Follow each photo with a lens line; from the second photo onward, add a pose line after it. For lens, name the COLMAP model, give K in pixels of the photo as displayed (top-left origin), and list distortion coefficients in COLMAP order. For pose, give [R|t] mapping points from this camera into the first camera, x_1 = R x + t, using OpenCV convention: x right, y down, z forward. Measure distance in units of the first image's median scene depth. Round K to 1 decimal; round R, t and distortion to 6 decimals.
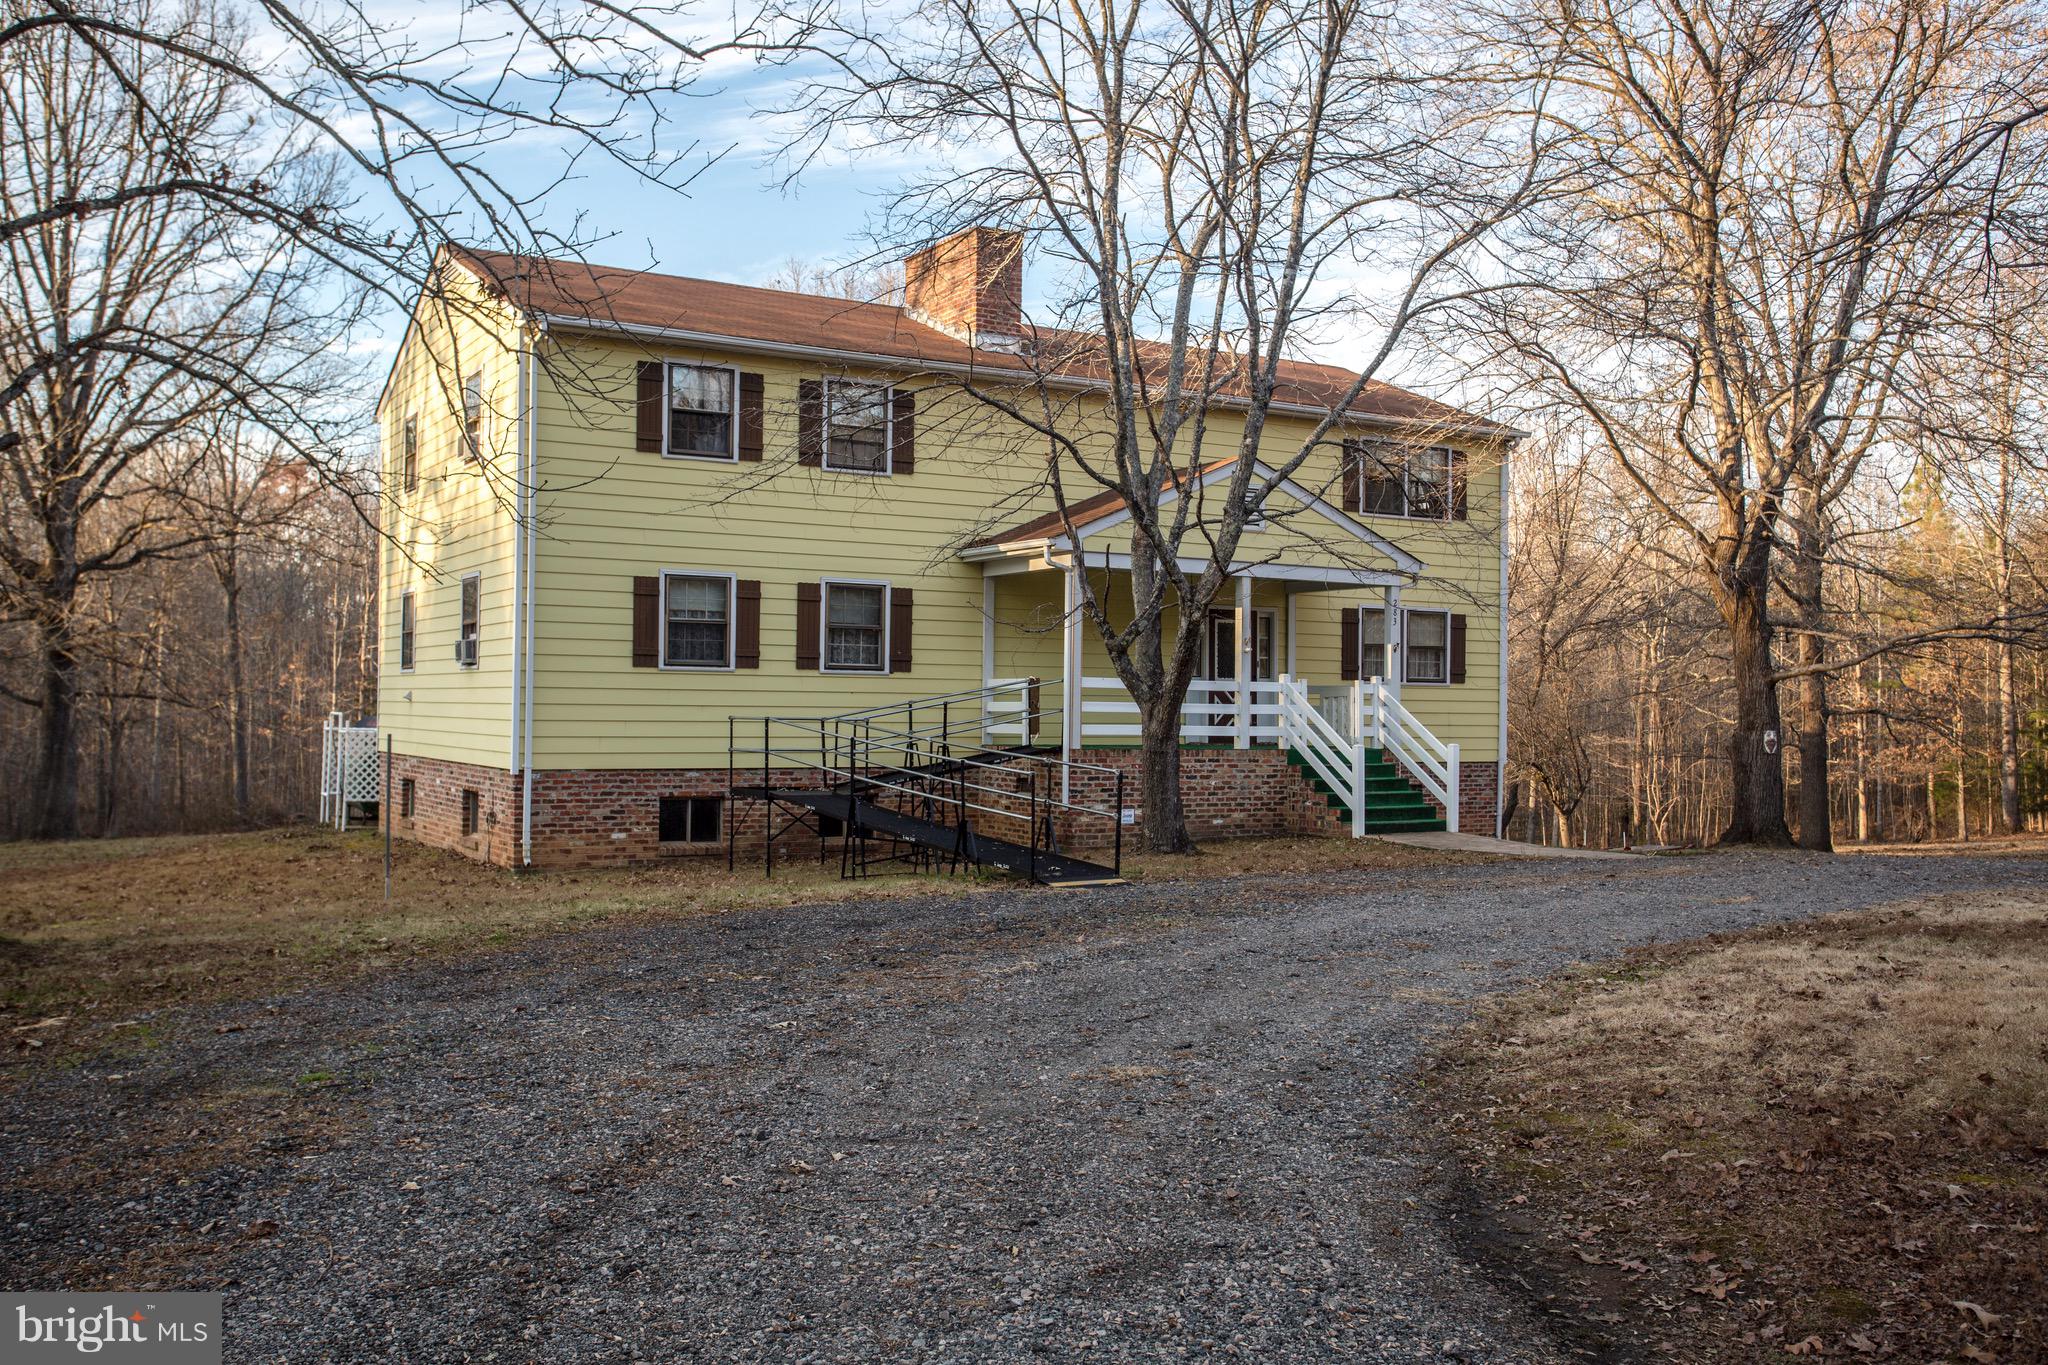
lens RADIAL K [[1737.2, 0, 1006.0], [0, 1737.2, 672.8], [0, 0, 1]] dist [0.056574, 0.037523]
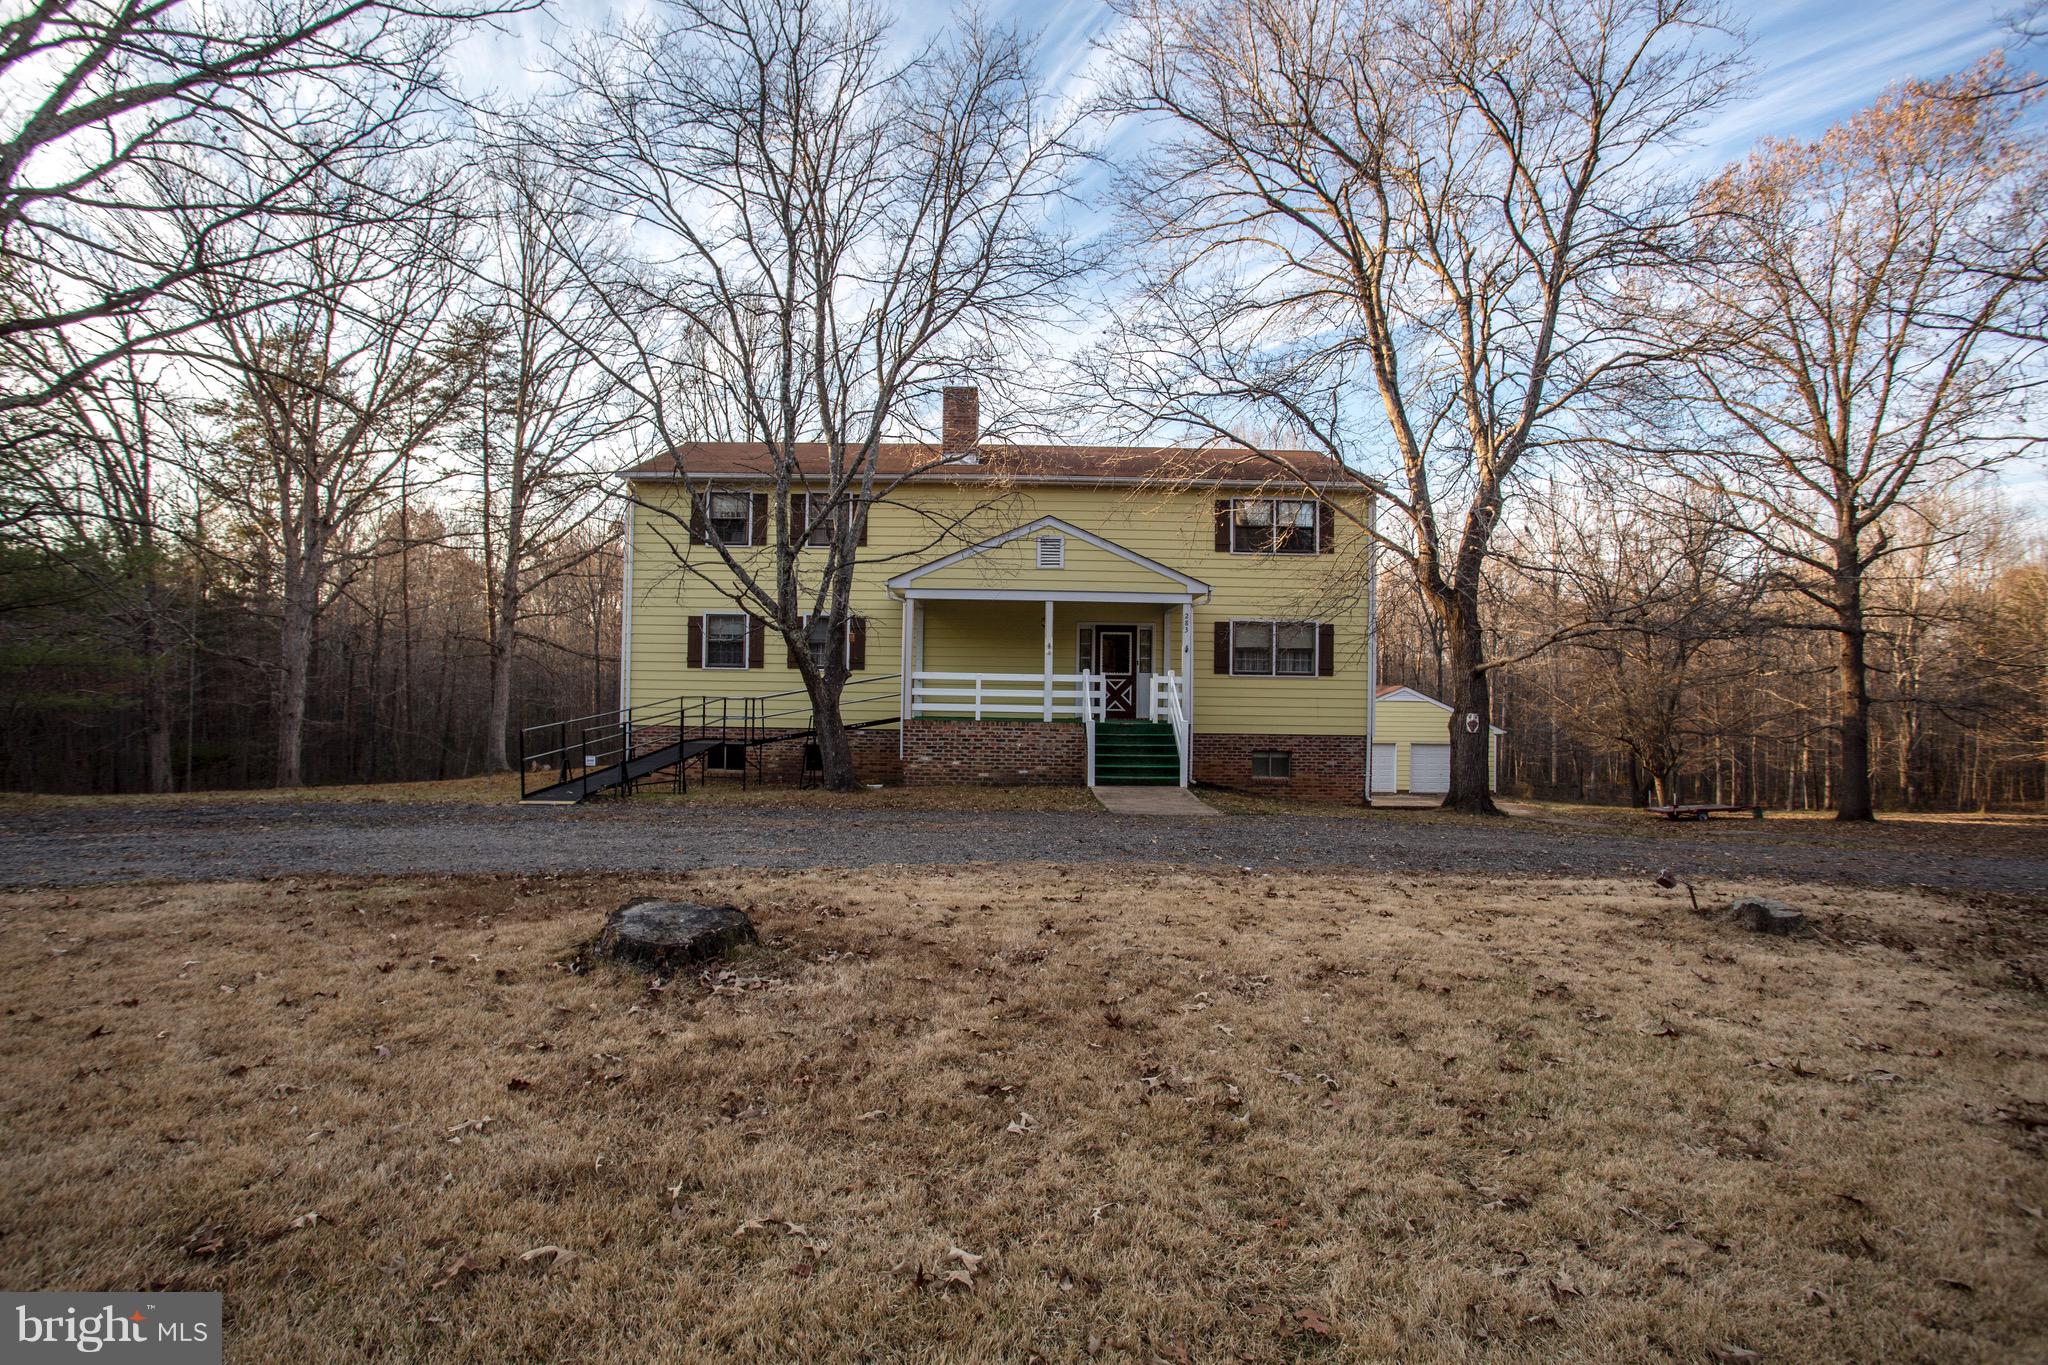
lens RADIAL K [[974.0, 0, 1031.0], [0, 974.0, 684.0], [0, 0, 1]] dist [-0.025108, 0.005318]
pose [[0.874618, -0.002041, -0.484809, 0.539933], [0.004425, 0.999983, 0.003773, 0.010289], [0.484793, -0.005445, 0.874612, 0.305908]]
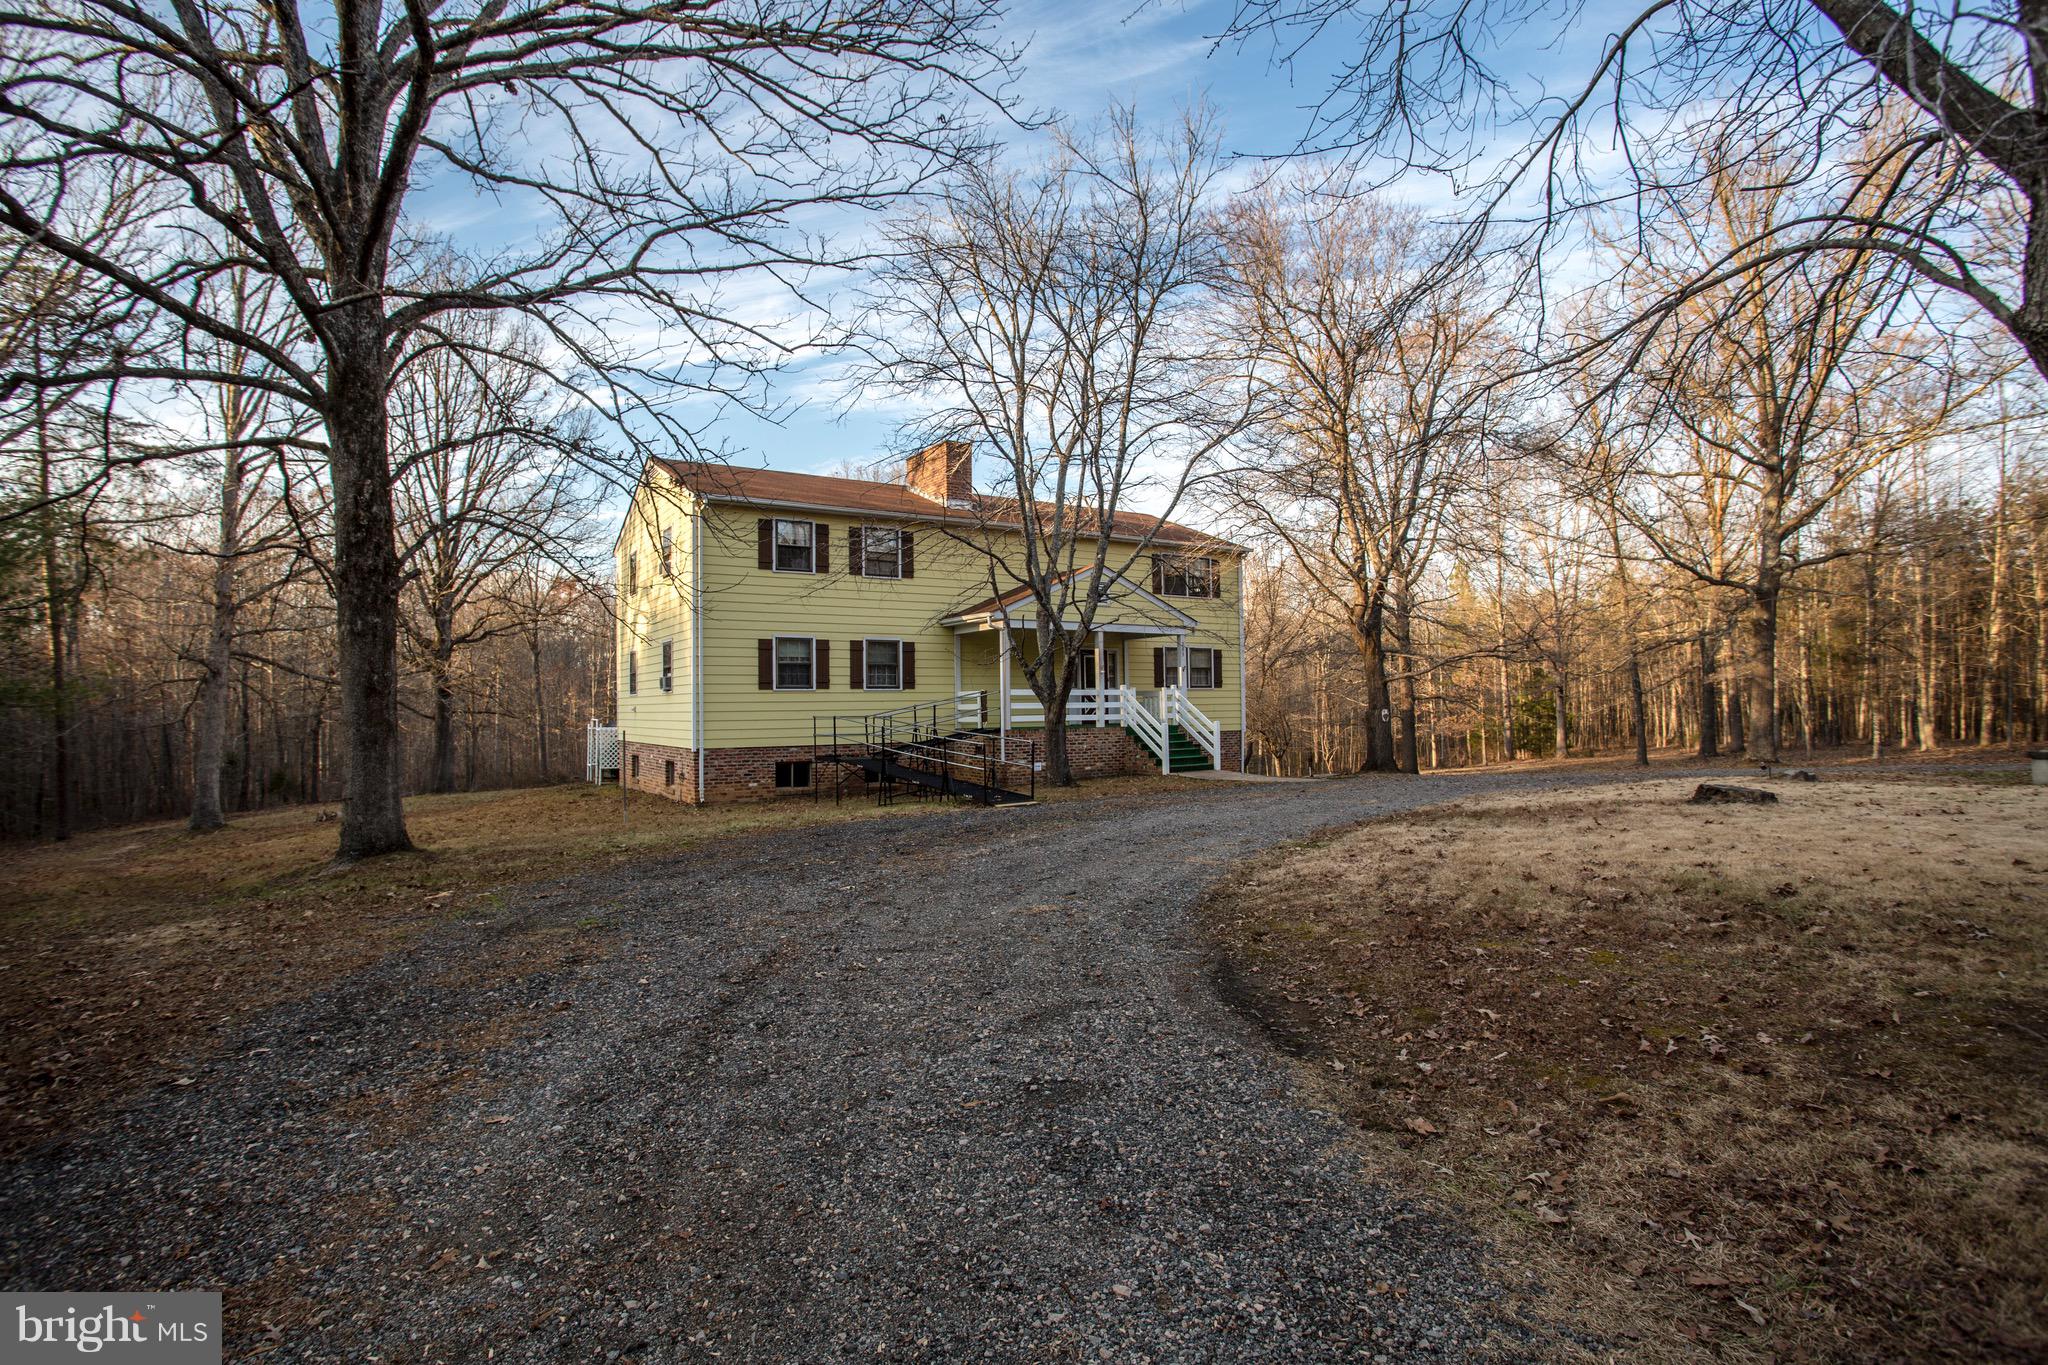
lens RADIAL K [[974.0, 0, 999.6], [0, 974.0, 673.3], [0, 0, 1]] dist [-0.025108, 0.005318]
pose [[0.999202, -0.023607, 0.032206, 0.000580], [0.024072, 0.999611, -0.014105, -0.000140], [-0.031861, 0.014869, 0.999382, -0.002273]]
